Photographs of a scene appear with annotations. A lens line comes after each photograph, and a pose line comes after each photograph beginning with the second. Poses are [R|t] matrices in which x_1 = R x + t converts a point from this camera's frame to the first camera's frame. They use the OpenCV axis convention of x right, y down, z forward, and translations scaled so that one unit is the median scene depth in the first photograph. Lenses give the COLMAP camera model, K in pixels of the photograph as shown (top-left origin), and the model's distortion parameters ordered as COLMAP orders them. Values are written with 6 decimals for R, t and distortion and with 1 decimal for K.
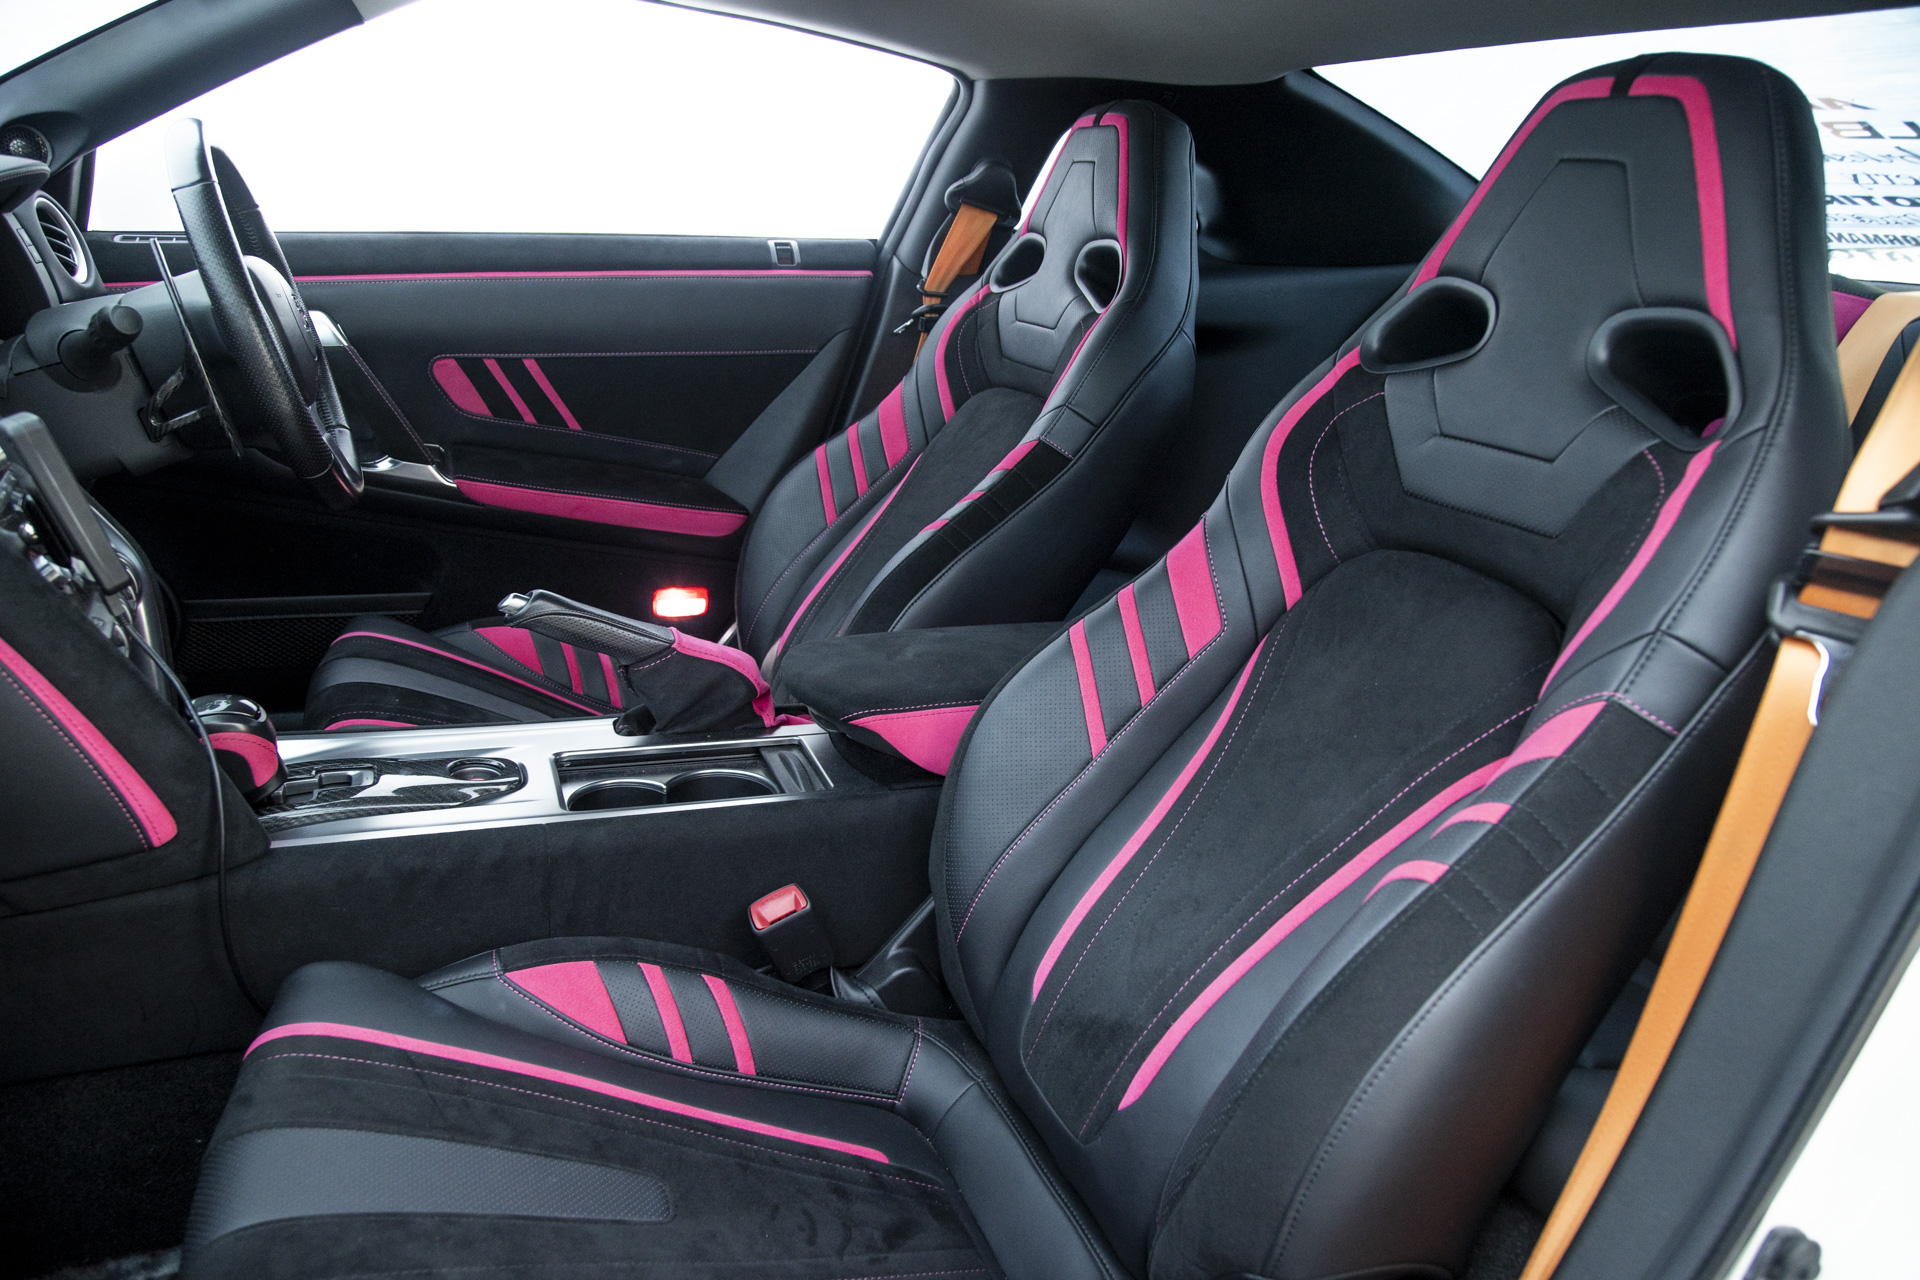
lens RADIAL K [[1306.2, 0, 960.0], [0, 1306.2, 640.0], [0, 0, 1]] dist [-0.086300, 0.033544]
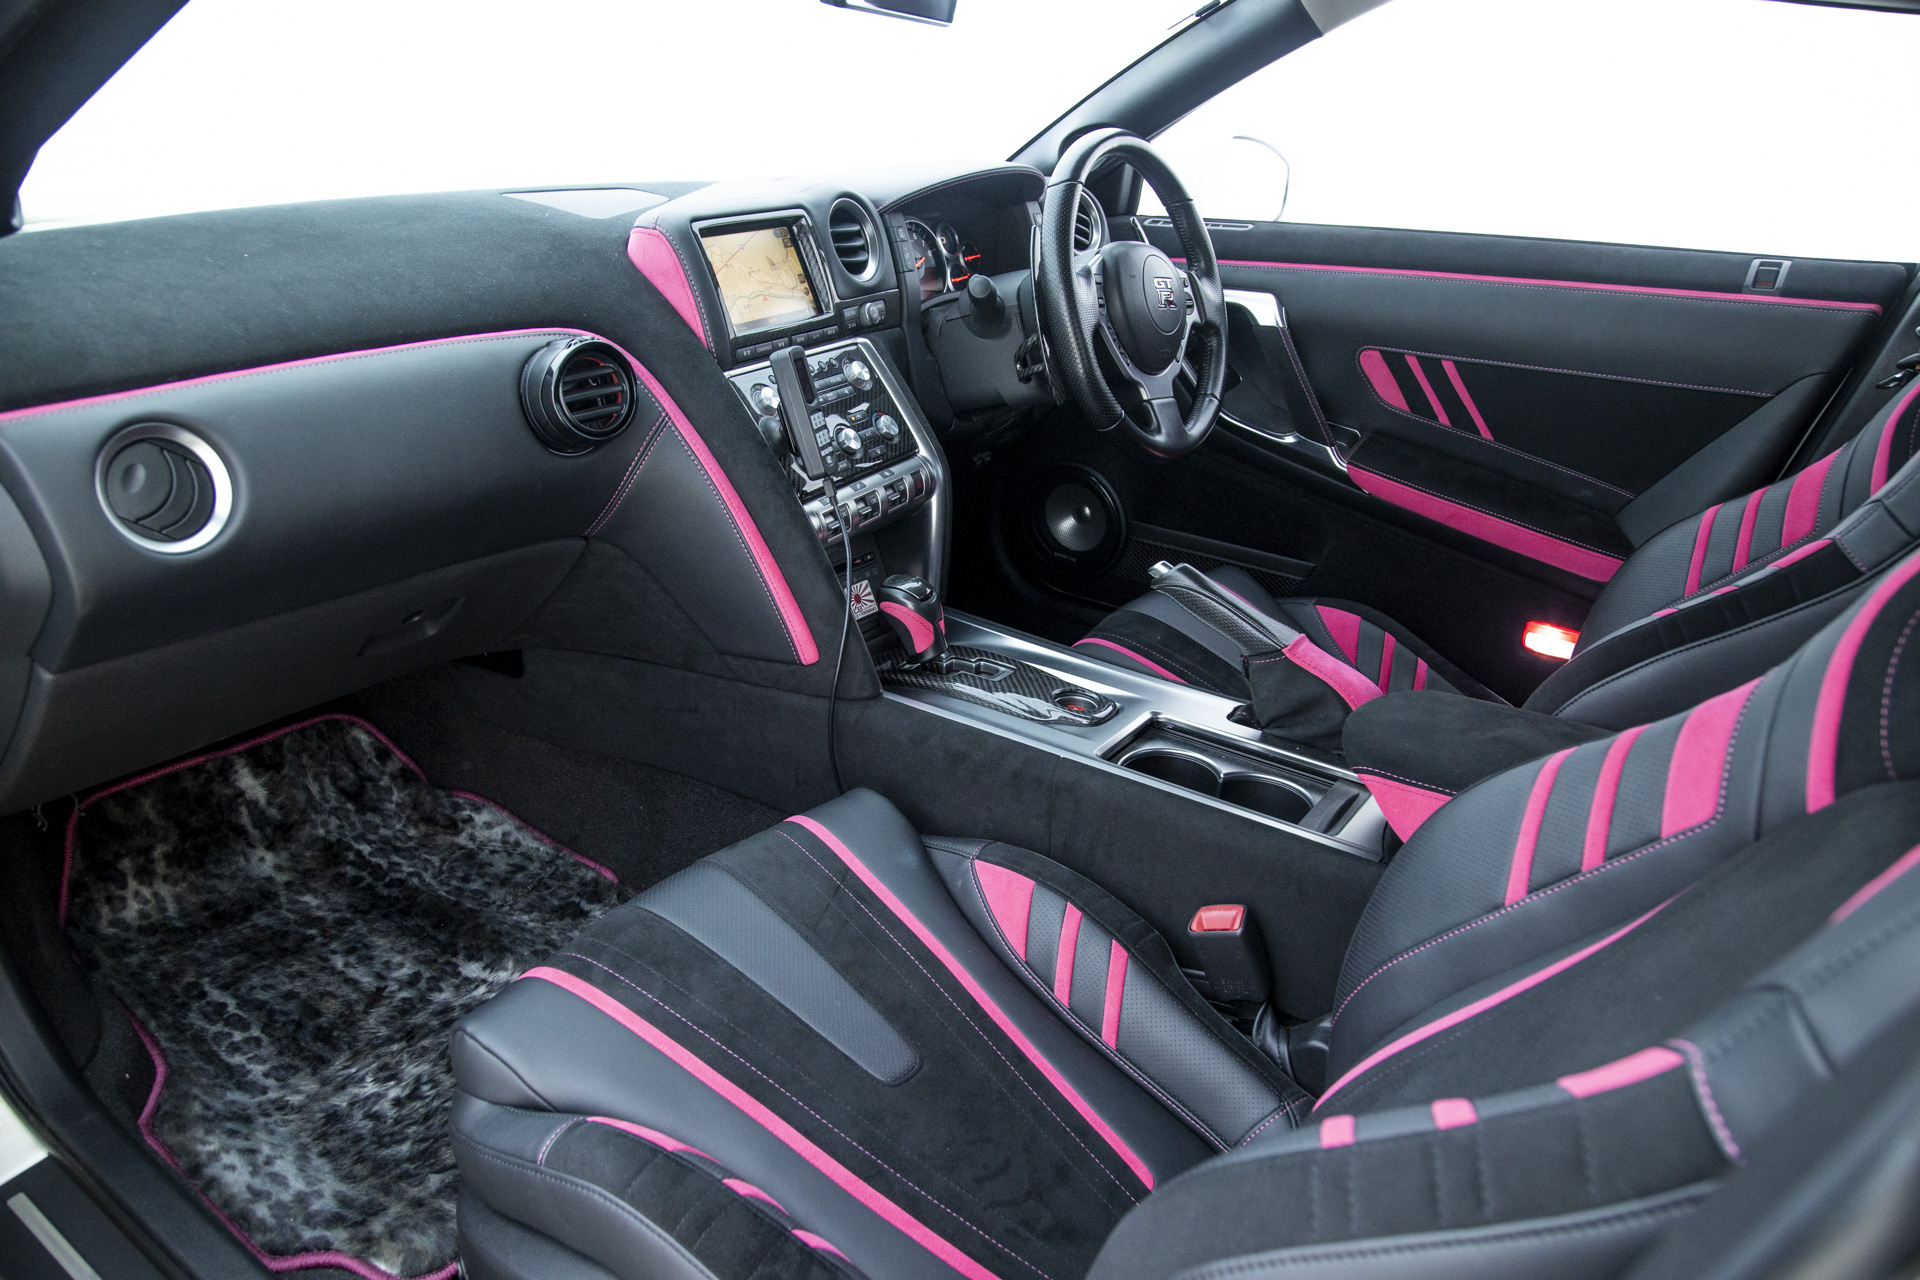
lens RADIAL K [[1306.2, 0, 960.0], [0, 1306.2, 640.0], [0, 0, 1]] dist [-0.086300, 0.033544]
pose [[0.570943, 0.269846, -0.775376, 0.336275], [-0.262159, 0.954919, 0.139292, -0.062958], [0.778009, 0.123744, 0.615947, 0.150225]]
